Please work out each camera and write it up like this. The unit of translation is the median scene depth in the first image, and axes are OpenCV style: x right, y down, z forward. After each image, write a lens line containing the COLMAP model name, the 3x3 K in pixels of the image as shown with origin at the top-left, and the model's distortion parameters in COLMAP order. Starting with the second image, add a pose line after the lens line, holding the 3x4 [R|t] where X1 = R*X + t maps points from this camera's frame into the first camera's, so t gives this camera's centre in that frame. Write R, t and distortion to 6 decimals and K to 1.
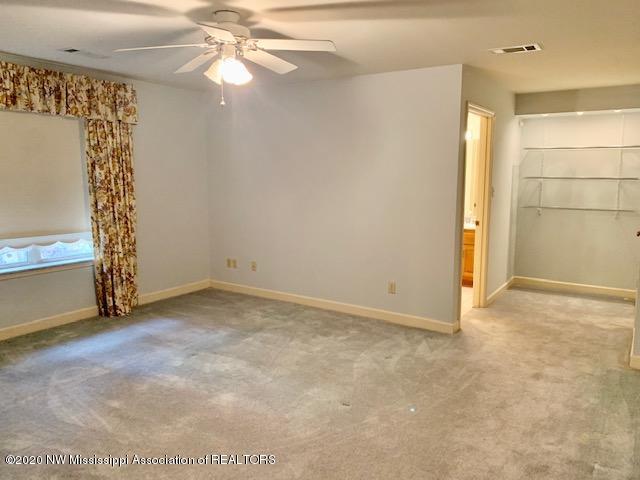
lens RADIAL K [[480.6, 0, 320.0], [0, 480.6, 240.0], [0, 0, 1]] dist [0.073182, 0.000936]
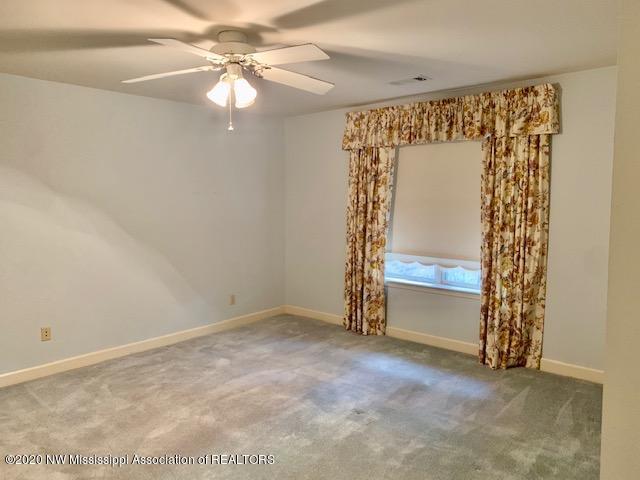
lens RADIAL K [[486.5, 0, 315.5], [0, 486.5, 239.8], [0, 0, 1]] dist [0.085706, -0.131238]
pose [[-0.121519, 0.092275, -0.988291, 0.506180], [-0.131753, 0.985360, 0.108202, -0.126521], [0.983806, 0.143359, -0.107582, 0.862879]]
